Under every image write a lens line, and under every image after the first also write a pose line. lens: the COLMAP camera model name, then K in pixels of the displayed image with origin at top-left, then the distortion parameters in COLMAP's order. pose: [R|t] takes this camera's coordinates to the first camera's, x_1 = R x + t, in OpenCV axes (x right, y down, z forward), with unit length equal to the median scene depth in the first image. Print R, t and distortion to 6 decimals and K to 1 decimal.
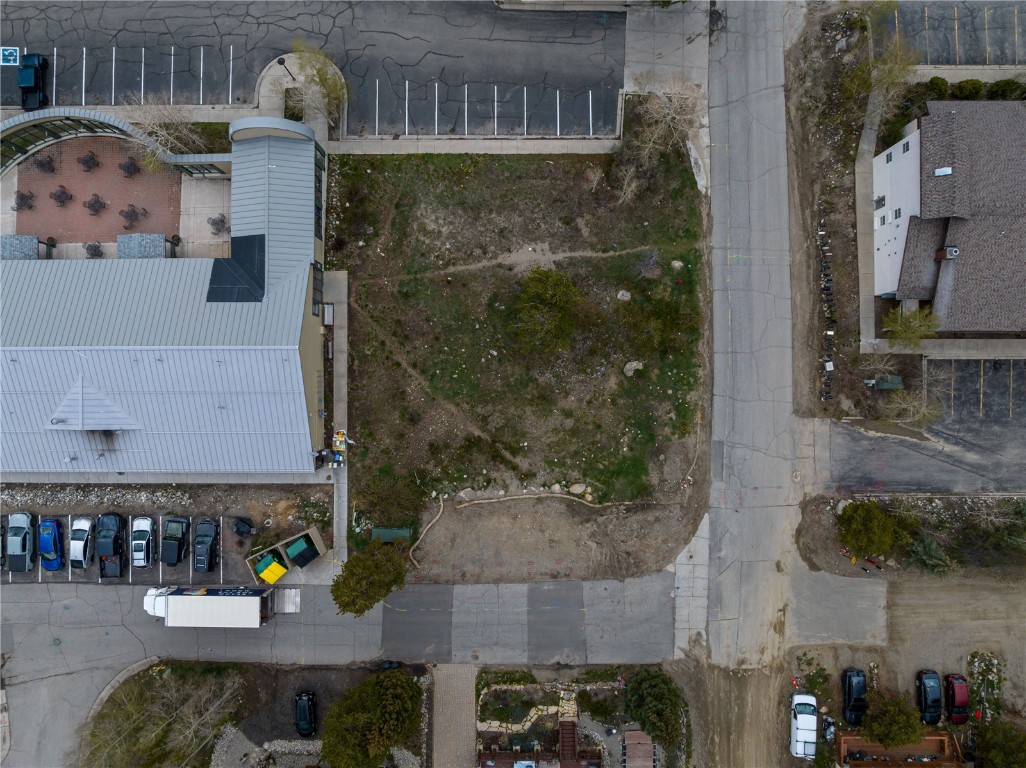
lens RADIAL K [[718.9, 0, 513.0], [0, 718.9, 384.0], [0, 0, 1]] dist [-0.006600, -0.074297]
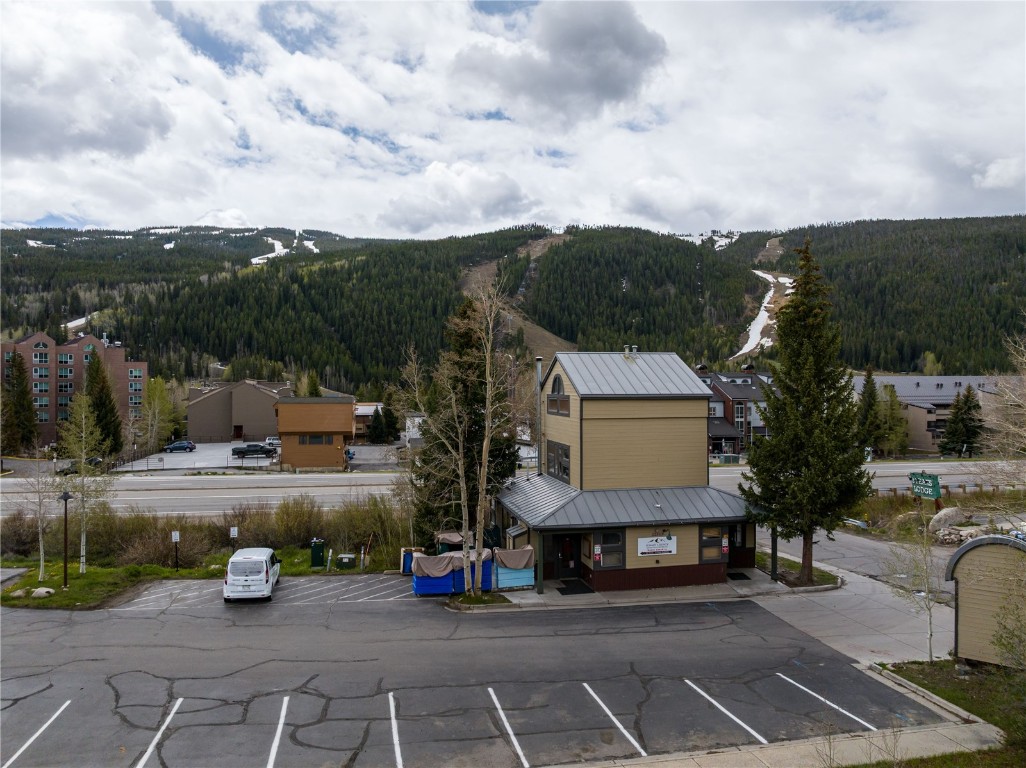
lens RADIAL K [[722.9, 0, 518.0], [0, 722.9, 383.9], [0, 0, 1]] dist [-0.035928, -0.002436]
pose [[0.976854, 0.004847, 0.213854, -0.079161], [0.213858, -0.000323, -0.976865, -0.119579], [-0.004666, 0.999988, -0.001352, 0.886719]]
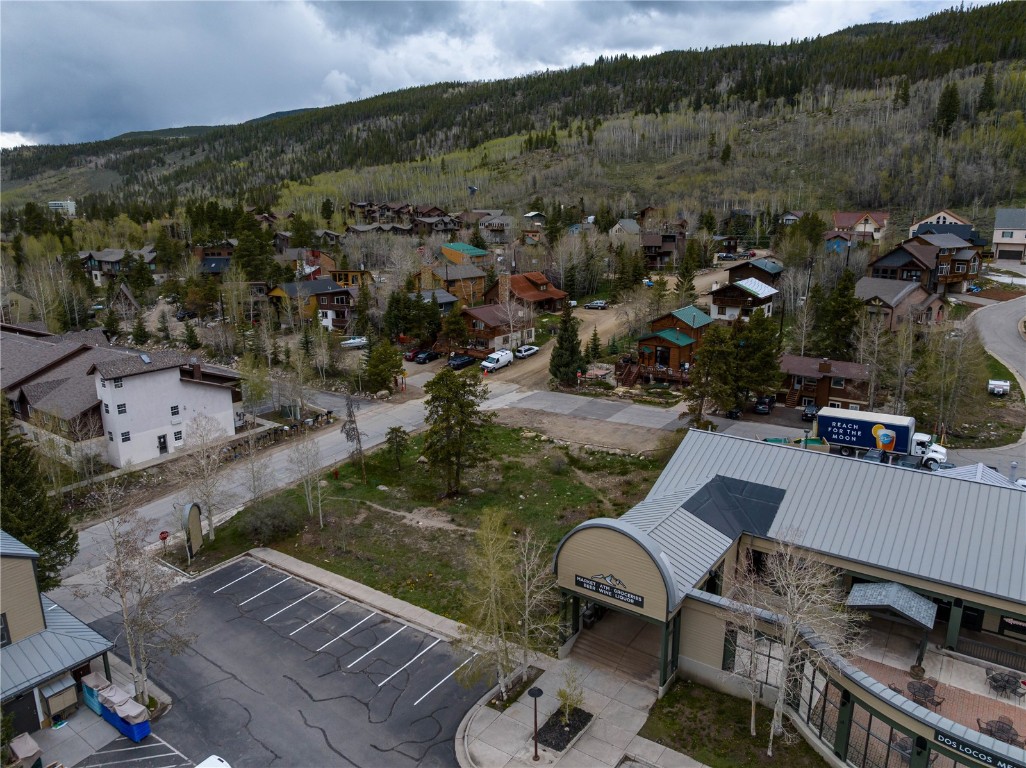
lens RADIAL K [[723.2, 0, 518.2], [0, 723.2, 377.8], [0, 0, 1]] dist [-0.036209, 0.002329]
pose [[-0.816783, -0.128325, 0.562492, -0.550632], [0.576901, -0.193634, 0.793531, -0.789258], [0.007087, 0.972645, 0.232188, 0.624959]]
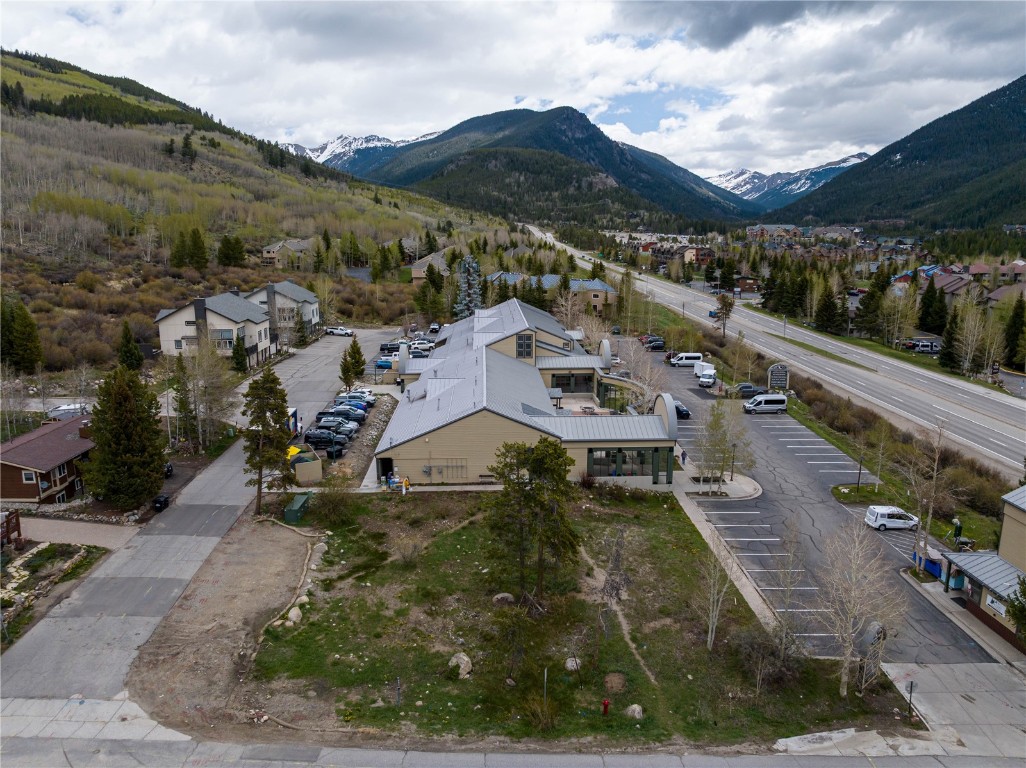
lens RADIAL K [[723.2, 0, 518.2], [0, 723.2, 377.8], [0, 0, 1]] dist [-0.036209, 0.002329]
pose [[0.045495, 0.207293, -0.977220, 0.746530], [-0.998964, 0.010215, -0.044340, -0.047123], [0.000791, 0.978226, 0.207543, 0.614904]]
